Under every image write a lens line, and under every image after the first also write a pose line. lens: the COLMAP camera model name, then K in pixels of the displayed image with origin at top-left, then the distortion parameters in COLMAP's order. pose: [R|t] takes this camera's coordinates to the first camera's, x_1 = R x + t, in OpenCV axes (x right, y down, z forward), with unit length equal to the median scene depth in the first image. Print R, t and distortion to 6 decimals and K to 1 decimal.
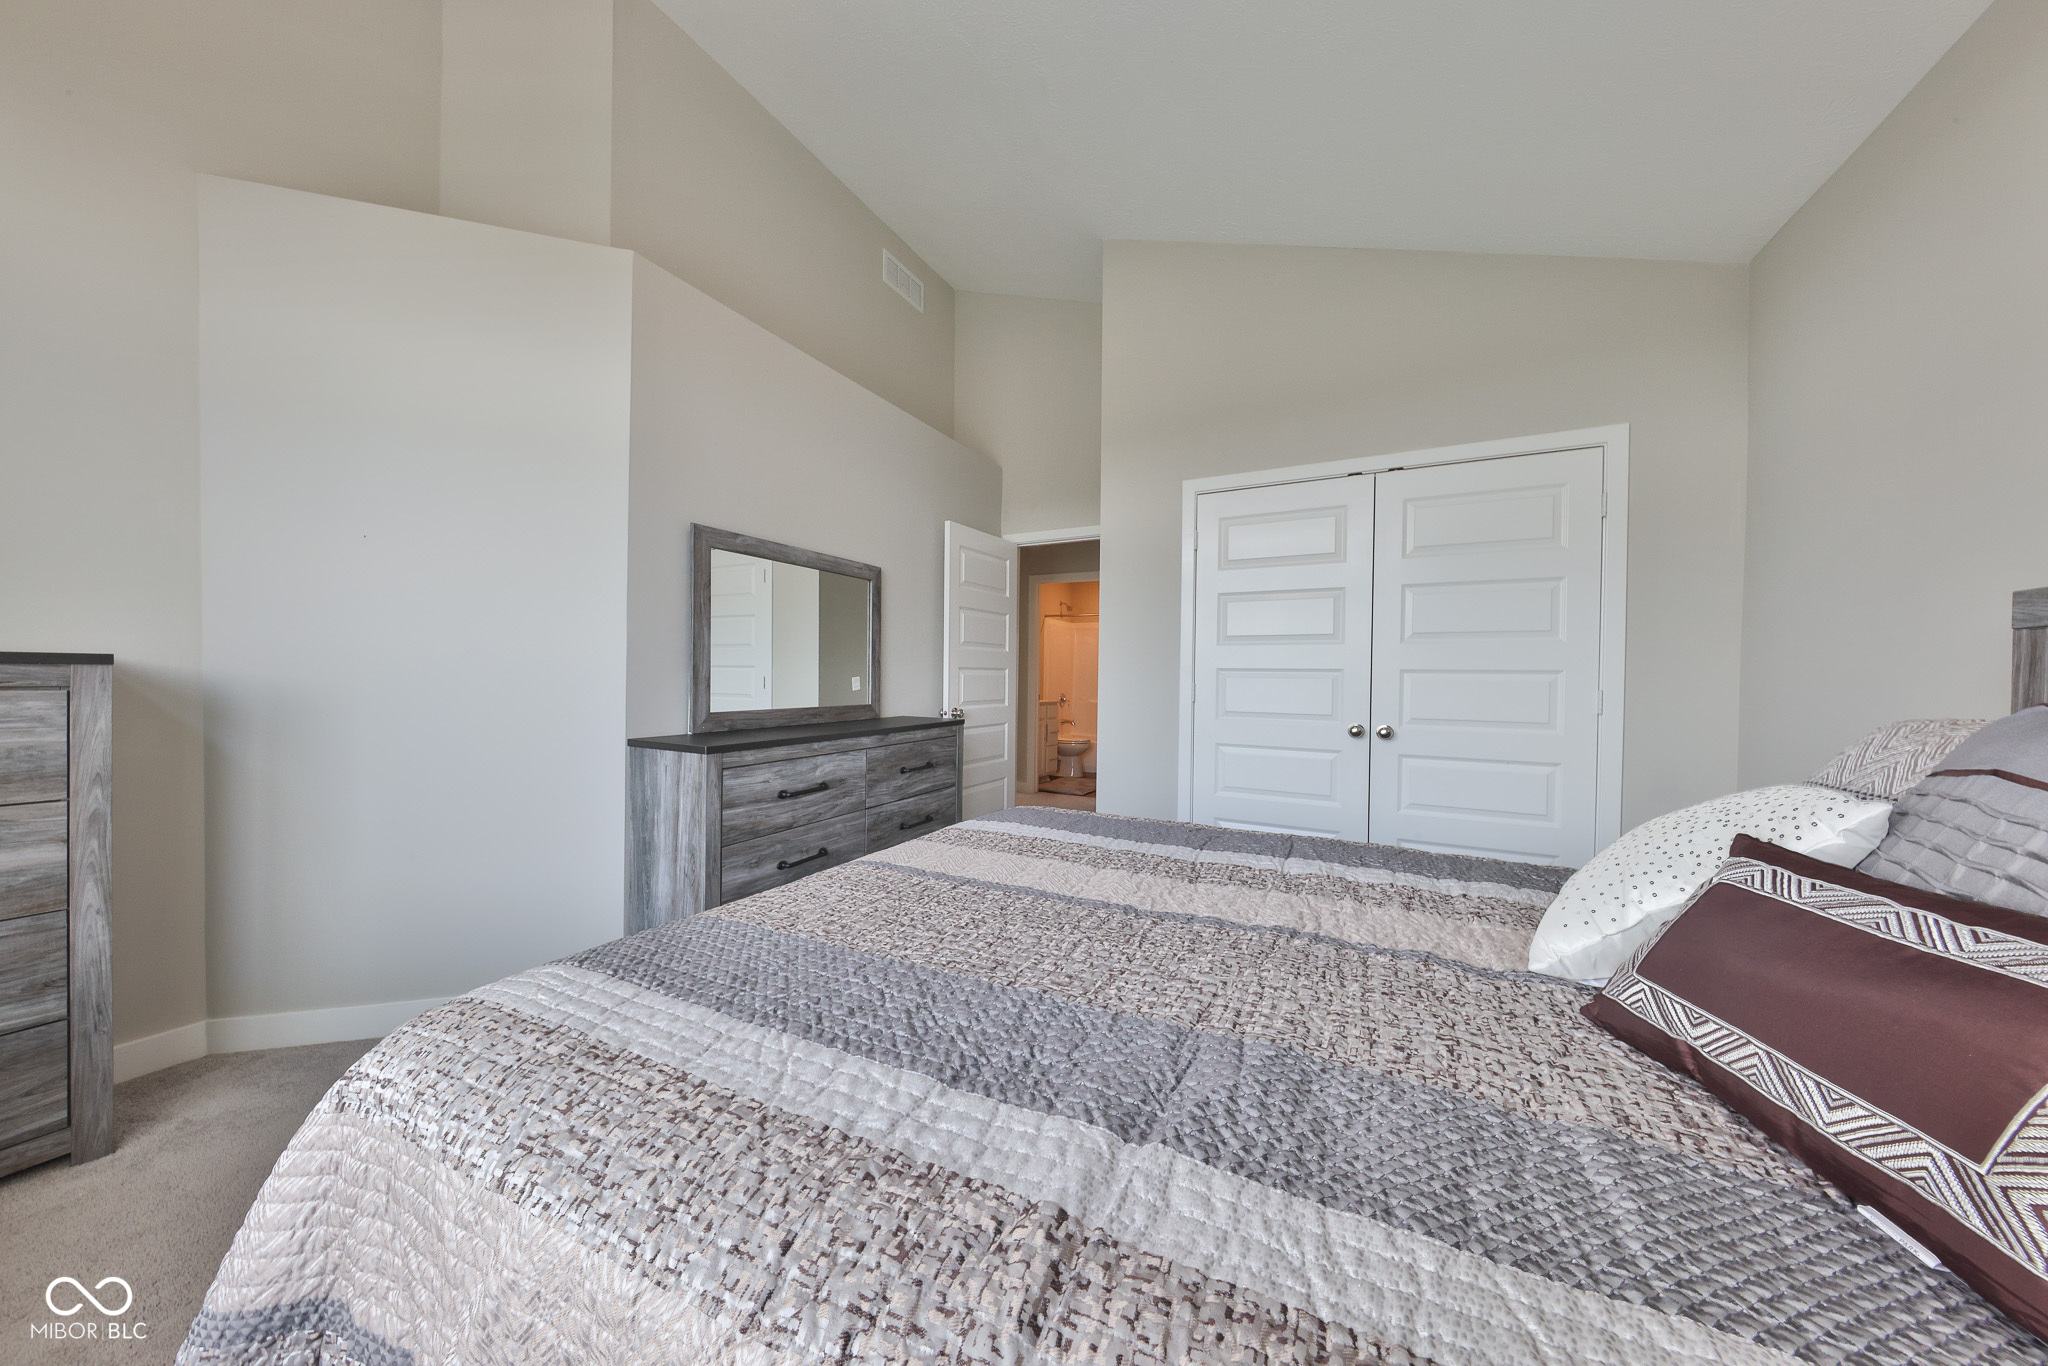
lens RADIAL K [[638.7, 0, 1040.2], [0, 638.7, 684.5], [0, 0, 1]] dist [-0.000290, -0.002484]
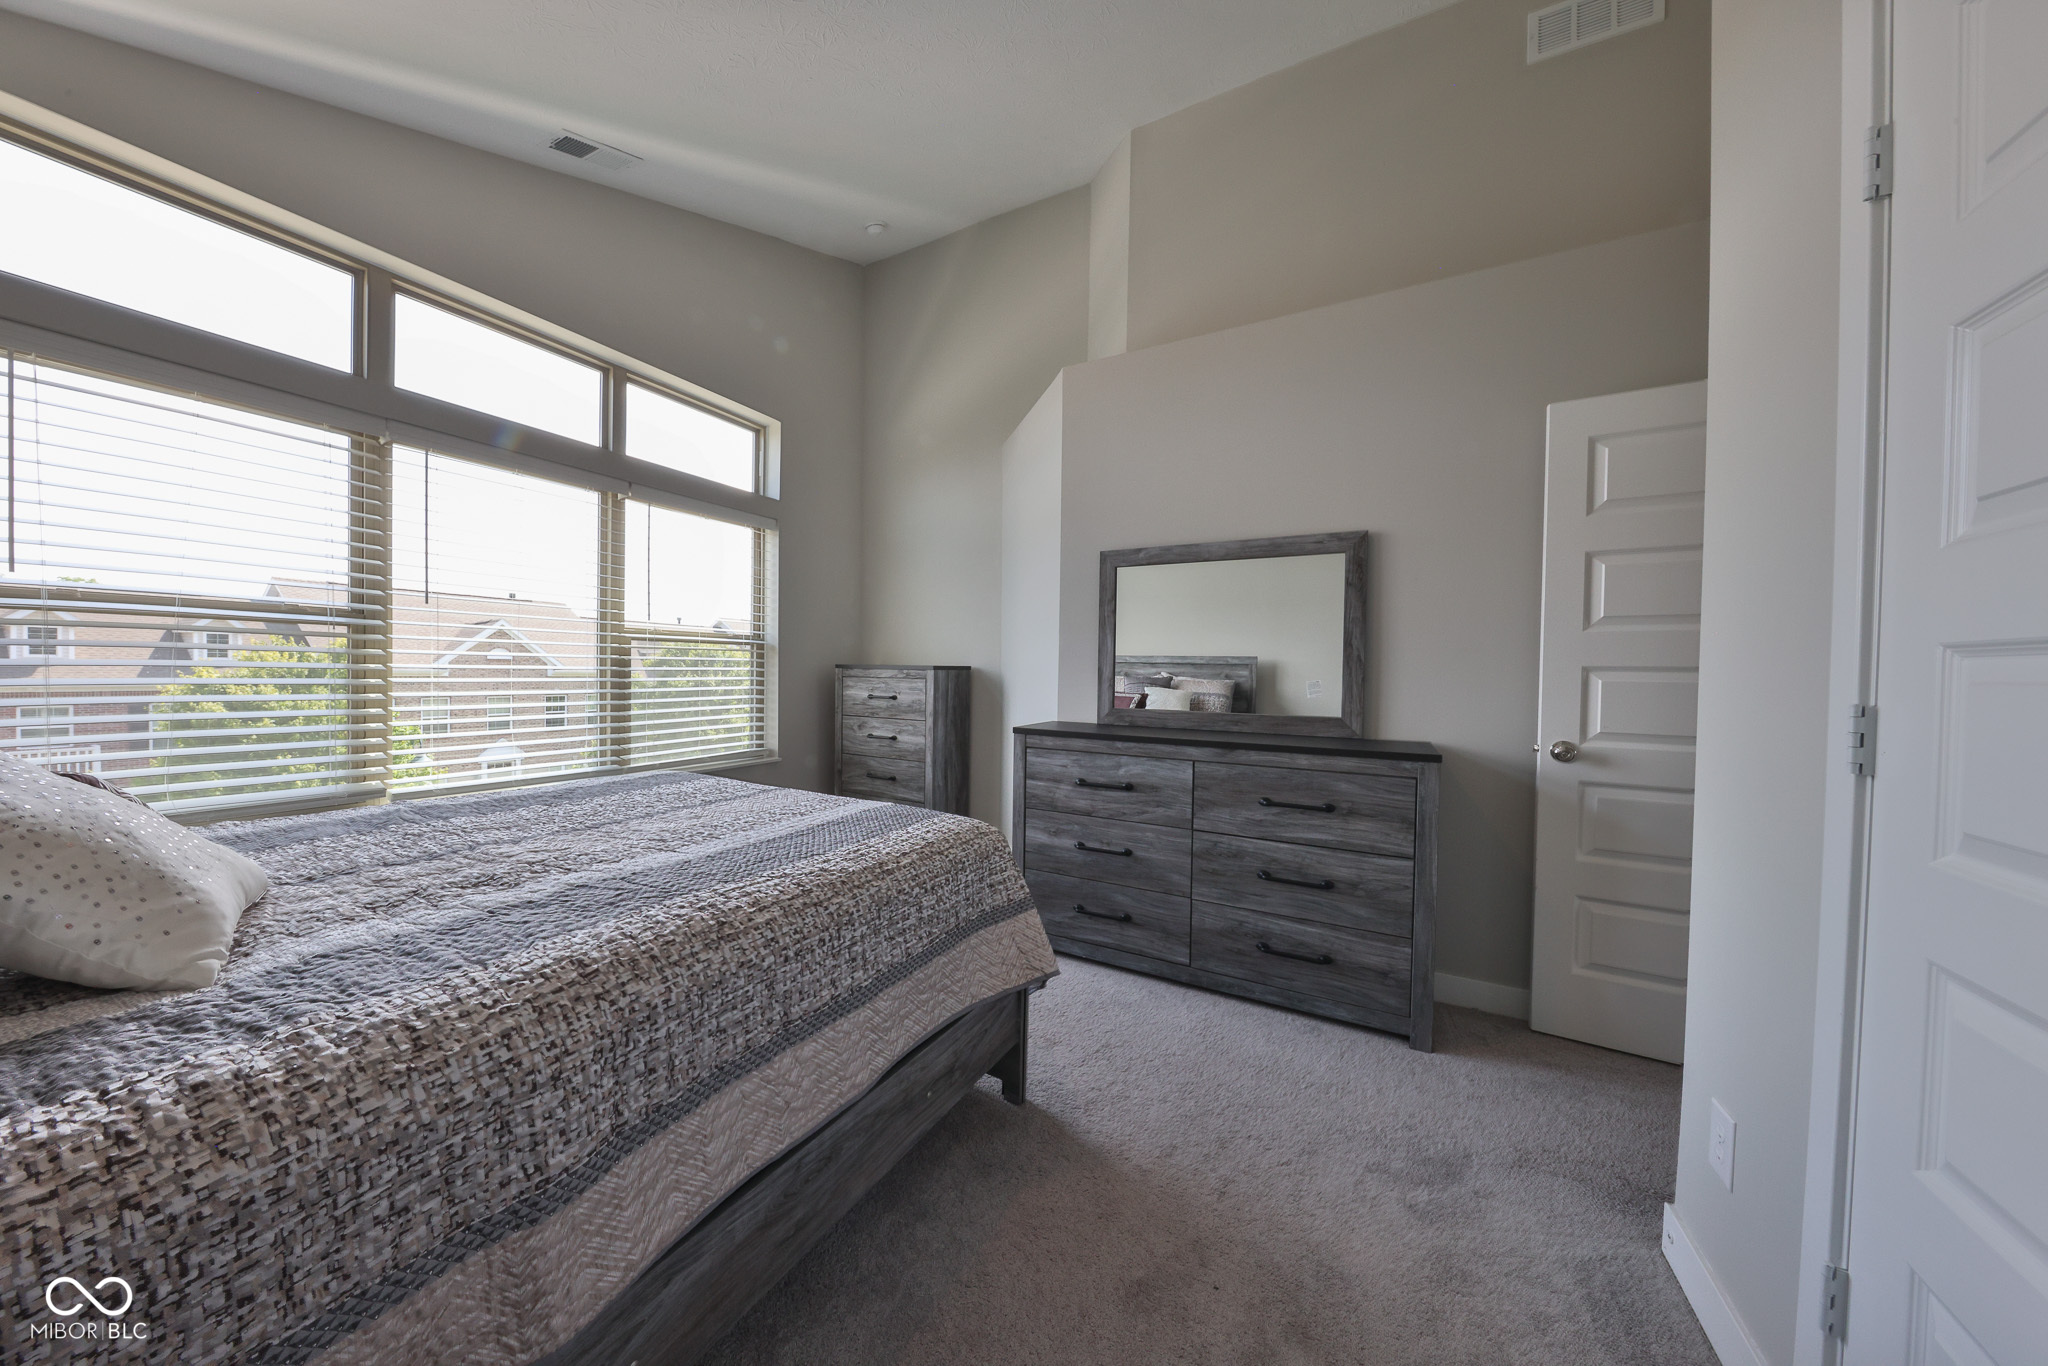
lens RADIAL K [[648.6, 0, 1001.7], [0, 648.6, 680.8], [0, 0, 1]] dist [-0.017124, 0.001196]
pose [[-0.065344, 0.001639, -0.997861, 0.678964], [-0.030710, 0.999522, 0.003653, -0.004269], [0.997390, 0.030883, -0.065263, 0.860721]]
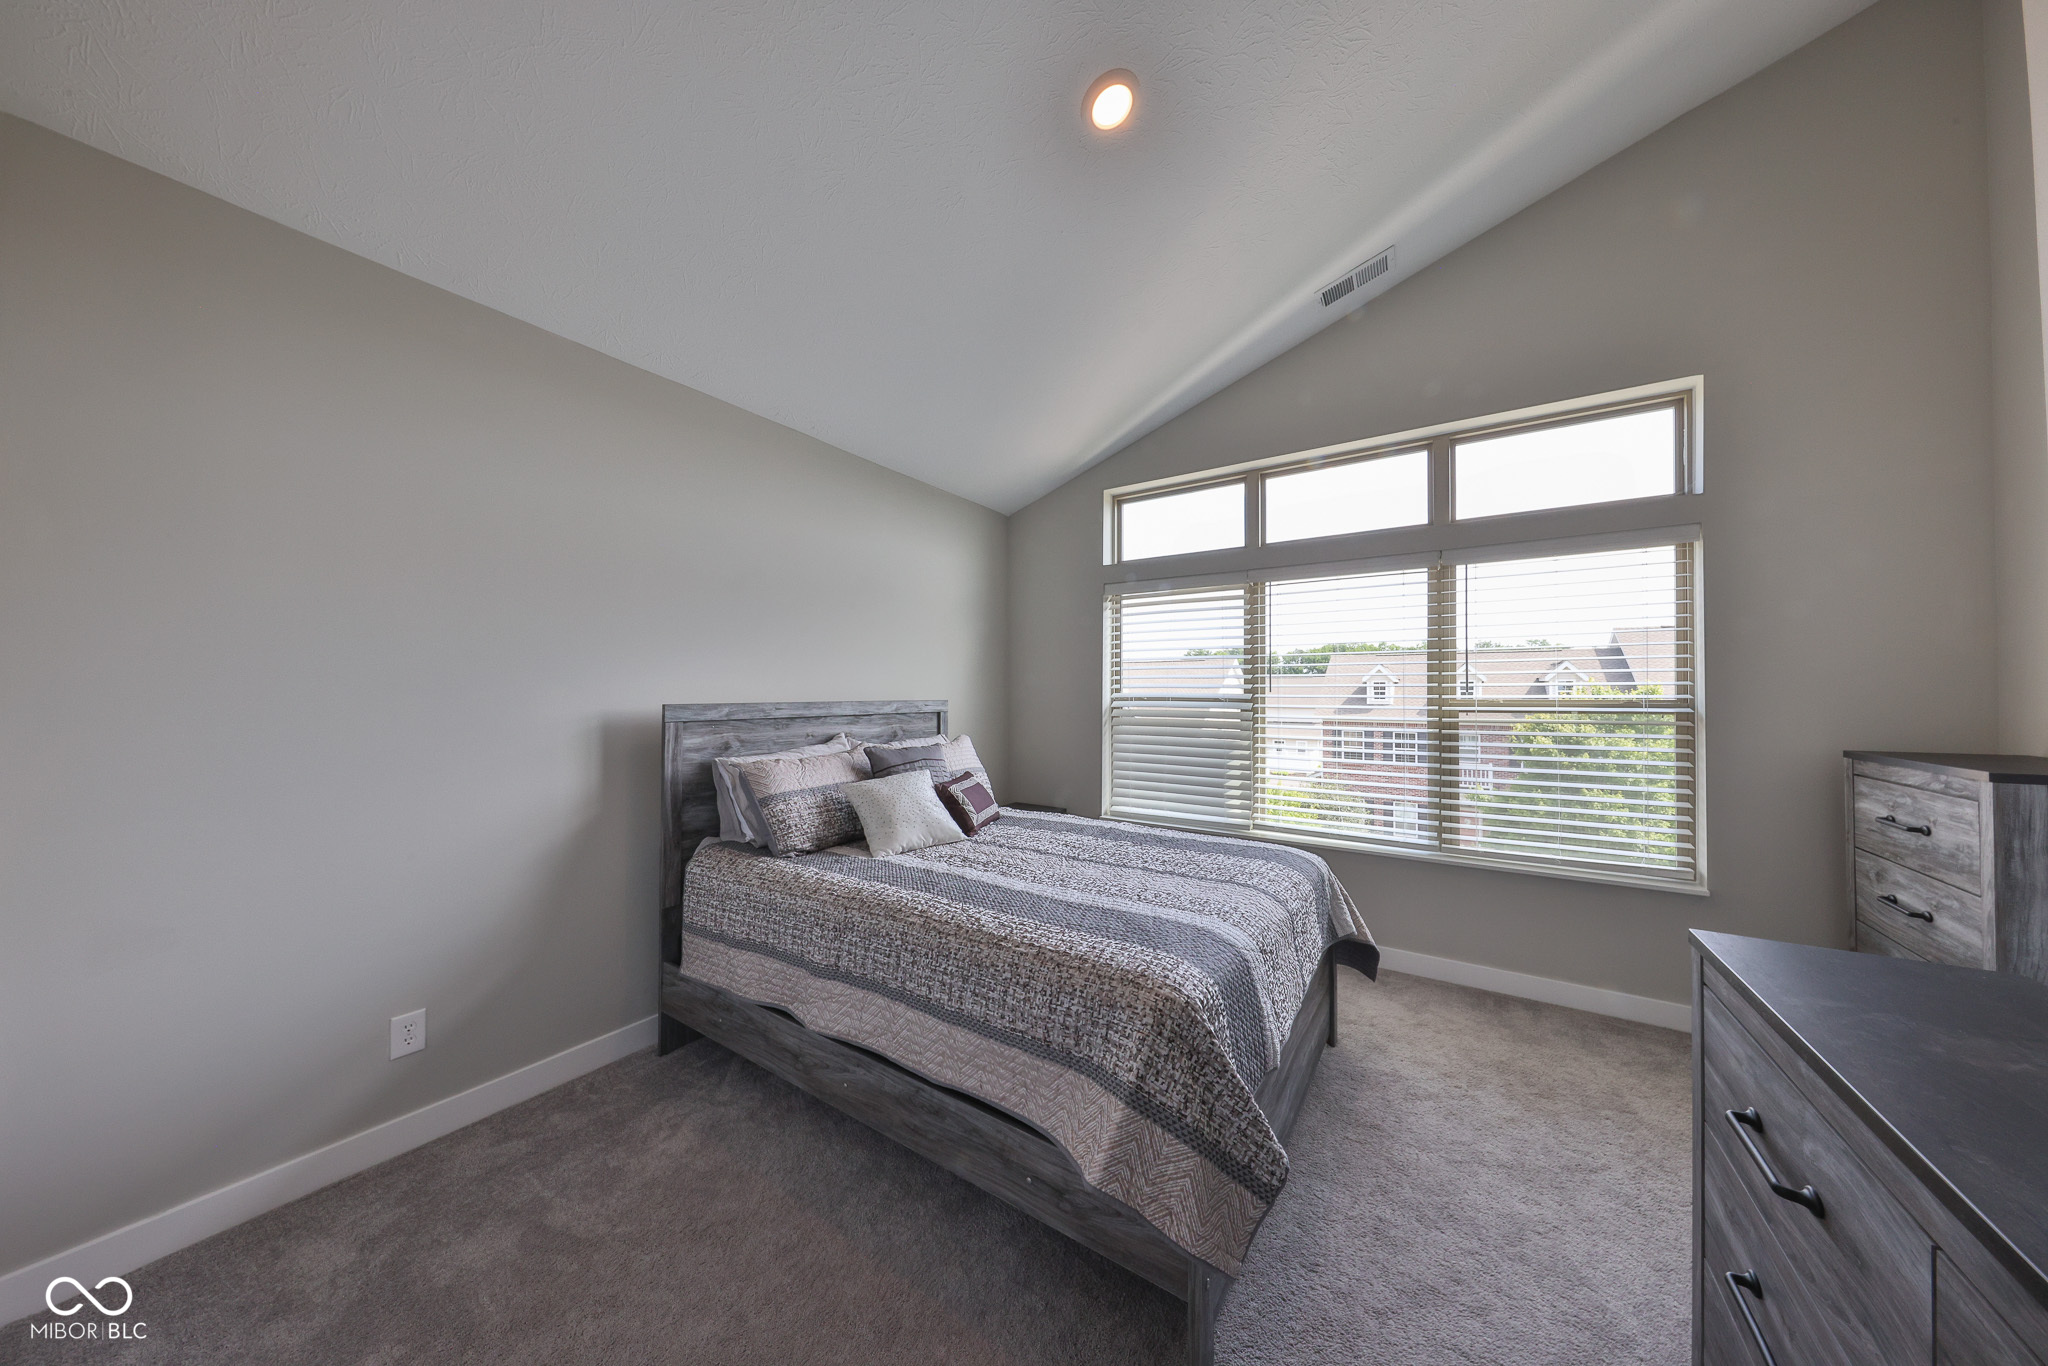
lens RADIAL K [[638.7, 0, 1040.2], [0, 638.7, 684.5], [0, 0, 1]] dist [-0.000290, -0.002484]
pose [[-0.991112, -0.014265, 0.132260, 0.025582], [-0.014204, 0.999898, 0.001409, -0.108822], [-0.132267, -0.000482, -0.991214, 1.375970]]
